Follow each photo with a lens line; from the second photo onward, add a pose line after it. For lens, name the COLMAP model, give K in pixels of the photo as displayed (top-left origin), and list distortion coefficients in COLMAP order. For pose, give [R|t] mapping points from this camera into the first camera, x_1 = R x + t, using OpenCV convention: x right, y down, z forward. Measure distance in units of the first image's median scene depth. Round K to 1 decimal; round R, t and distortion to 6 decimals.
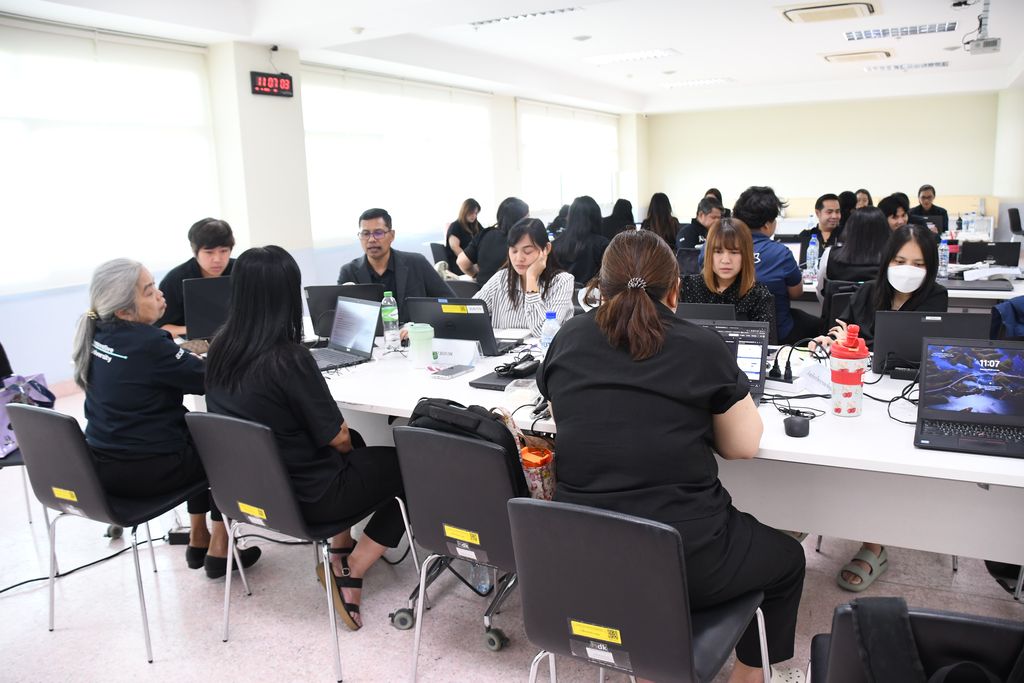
lens RADIAL K [[823.5, 0, 512.0], [0, 823.5, 341.5], [0, 0, 1]] dist [-0.147814, 0.137339]
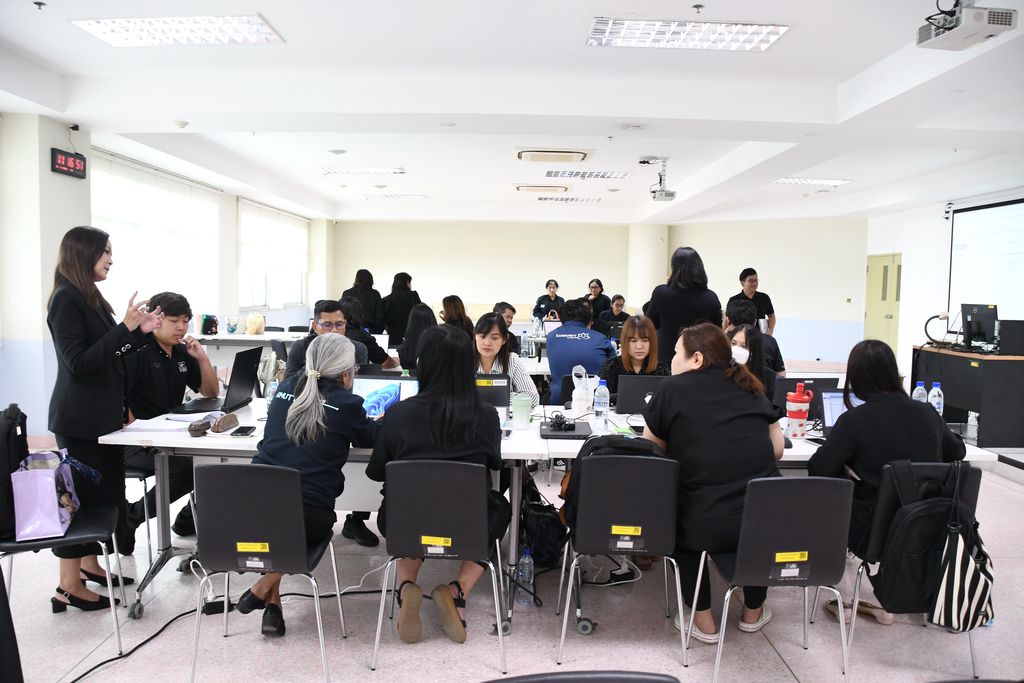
lens RADIAL K [[823.5, 0, 512.0], [0, 823.5, 341.5], [0, 0, 1]] dist [-0.147814, 0.137339]
pose [[0.875749, 0.018230, 0.482422, -0.287539], [0.042152, 0.992583, -0.114028, 0.020925], [-0.480923, 0.120195, 0.868485, -0.050941]]
